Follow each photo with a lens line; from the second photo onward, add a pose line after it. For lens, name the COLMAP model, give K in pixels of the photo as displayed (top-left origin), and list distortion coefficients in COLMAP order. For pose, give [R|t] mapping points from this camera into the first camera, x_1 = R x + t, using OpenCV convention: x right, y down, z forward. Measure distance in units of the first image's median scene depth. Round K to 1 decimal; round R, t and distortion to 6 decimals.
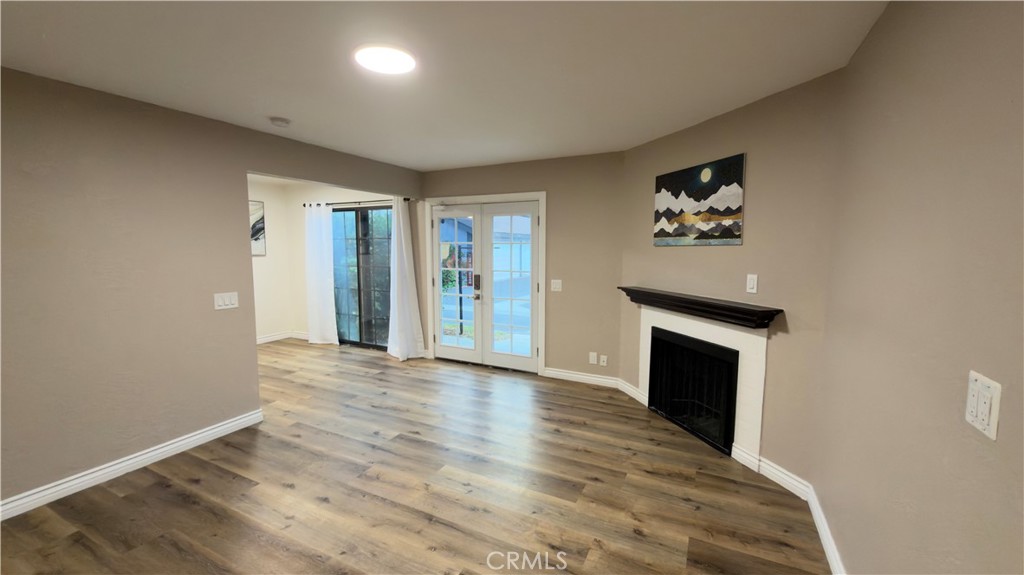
lens RADIAL K [[407.6, 0, 512.6], [0, 407.6, 288.8], [0, 0, 1]] dist [0.000149, 0.000635]
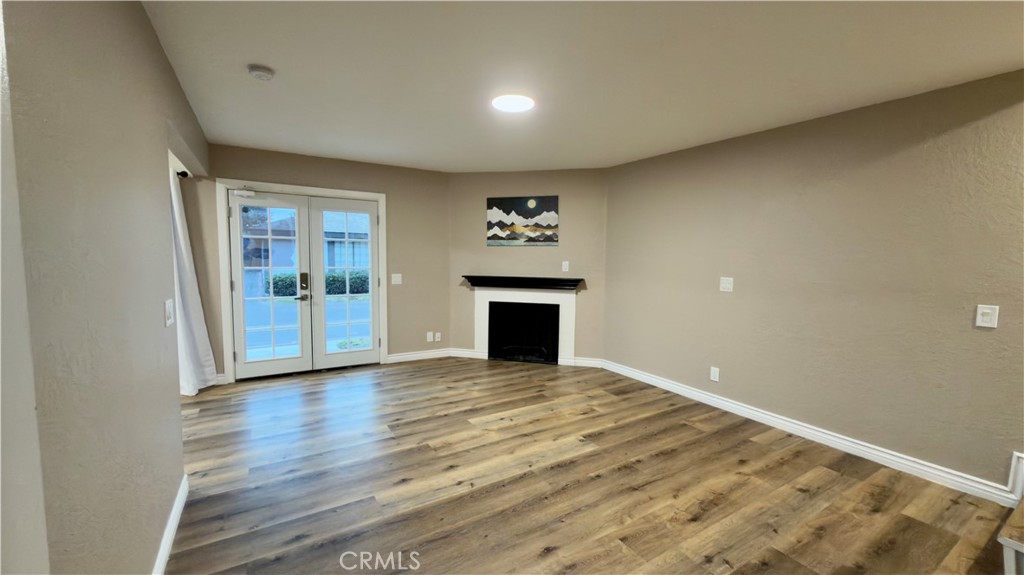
lens RADIAL K [[407.6, 0, 512.5], [0, 407.6, 289.2], [0, 0, 1]] dist [0.000149, 0.000635]
pose [[0.522515, -0.064661, 0.850175, -0.927194], [0.075506, 0.996712, 0.029400, 0.014251], [-0.849280, 0.048831, 0.525679, 0.188812]]
